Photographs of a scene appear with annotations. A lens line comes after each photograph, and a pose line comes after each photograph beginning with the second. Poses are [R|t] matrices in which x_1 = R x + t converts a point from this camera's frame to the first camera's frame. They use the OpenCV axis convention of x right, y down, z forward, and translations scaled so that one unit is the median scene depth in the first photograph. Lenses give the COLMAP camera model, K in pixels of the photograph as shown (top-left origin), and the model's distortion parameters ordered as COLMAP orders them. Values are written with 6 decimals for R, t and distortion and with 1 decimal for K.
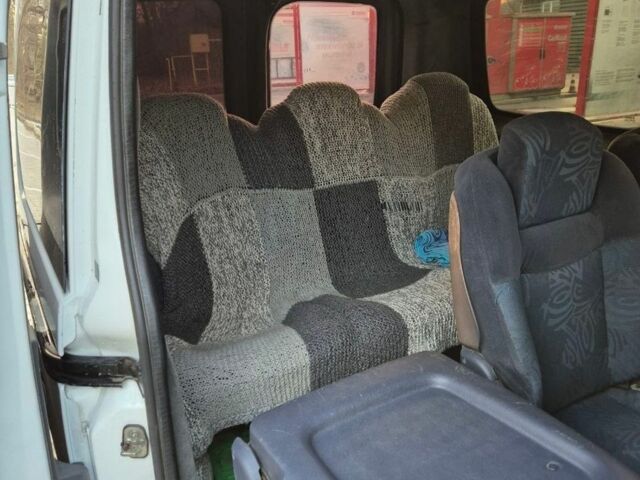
lens RADIAL K [[562.7, 0, 320.6], [0, 562.7, 241.9], [0, 0, 1]] dist [0.084243, -0.072664]
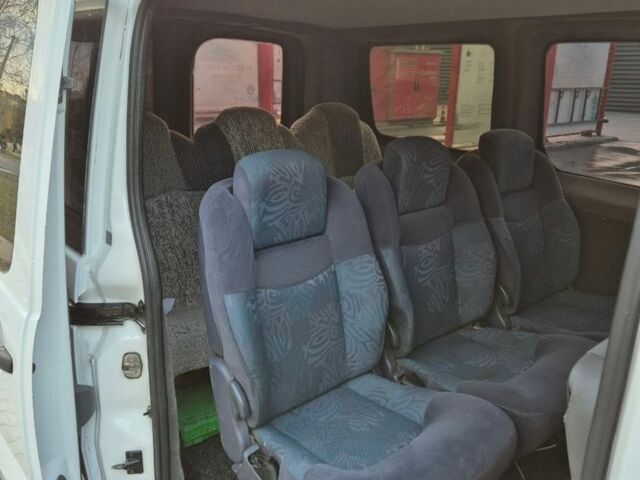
lens RADIAL K [[562.7, 0, 319.7], [0, 562.7, 237.2], [0, 0, 1]] dist [0.084243, -0.072664]
pose [[0.981275, -0.004740, 0.192554, -0.084653], [0.013175, 0.999008, -0.042547, 0.062405], [-0.192162, 0.044287, 0.980363, -0.252155]]
